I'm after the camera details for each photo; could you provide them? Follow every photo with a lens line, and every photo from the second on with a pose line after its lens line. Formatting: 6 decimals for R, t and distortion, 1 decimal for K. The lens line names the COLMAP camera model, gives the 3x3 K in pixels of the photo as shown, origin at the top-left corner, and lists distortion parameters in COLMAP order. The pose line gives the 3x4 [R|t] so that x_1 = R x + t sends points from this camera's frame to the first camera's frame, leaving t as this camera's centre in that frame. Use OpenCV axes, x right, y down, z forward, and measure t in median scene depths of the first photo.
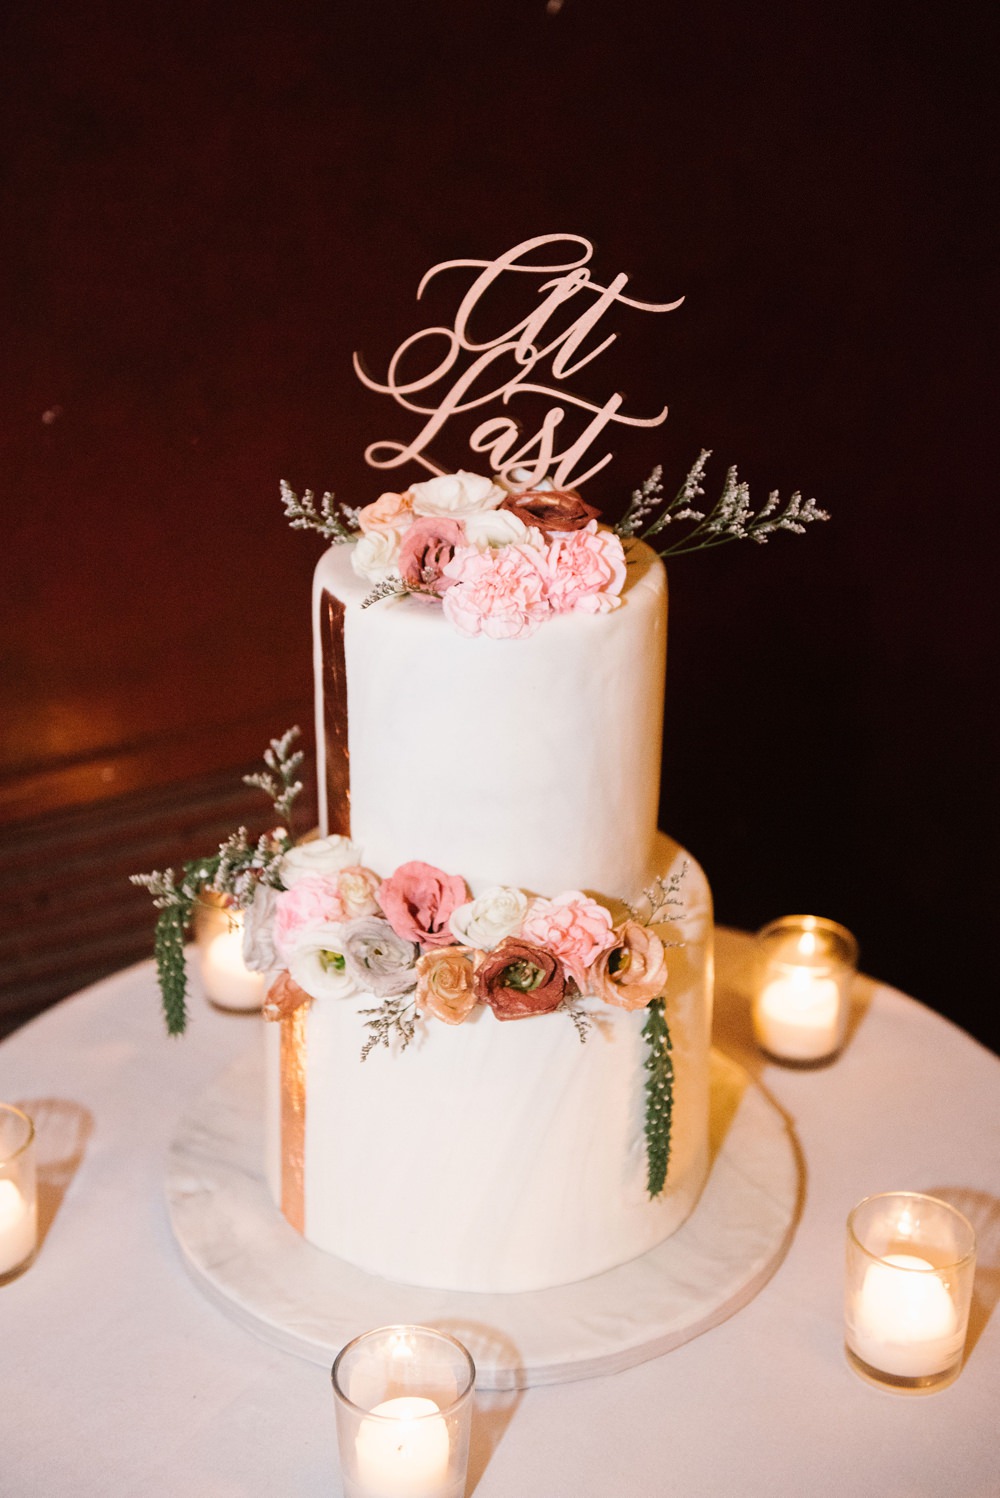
lens RADIAL K [[997.0, 0, 500.0], [0, 997.0, 749.0], [0, 0, 1]] dist [0.046392, -0.080866]
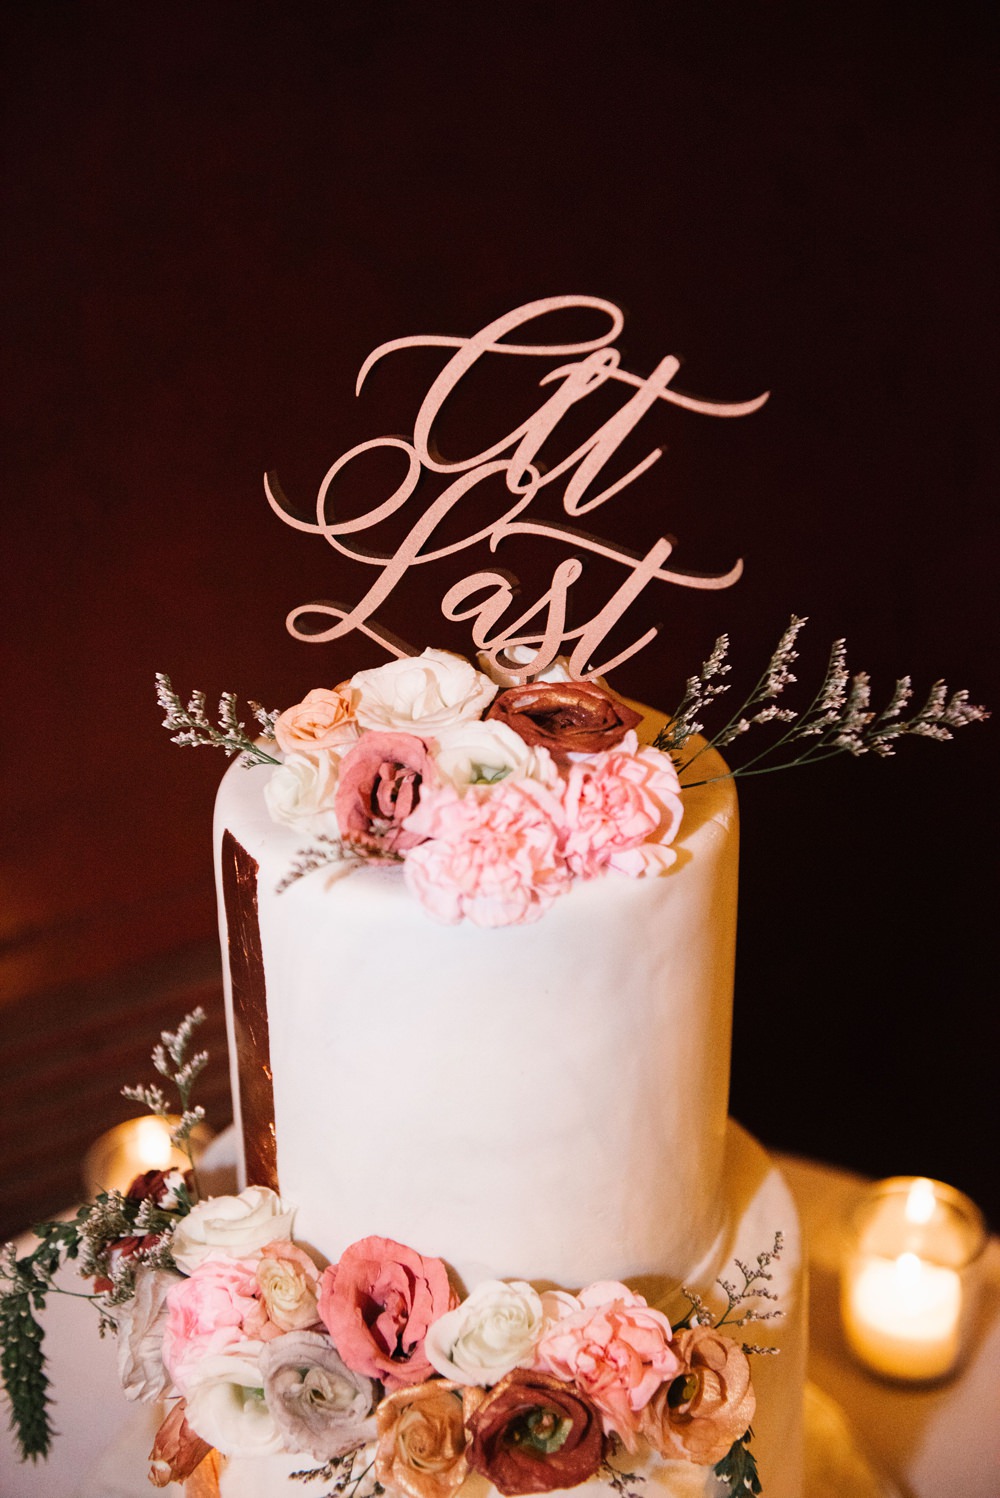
lens RADIAL K [[979.4, 0, 500.0], [0, 979.4, 749.0], [0, 0, 1]] dist [0.030443, -0.002935]
pose [[0.999712, -0.022934, 0.007060, 0.002479], [0.022850, 0.999671, 0.011657, -0.223810], [-0.007325, -0.011492, 0.999907, 0.353025]]
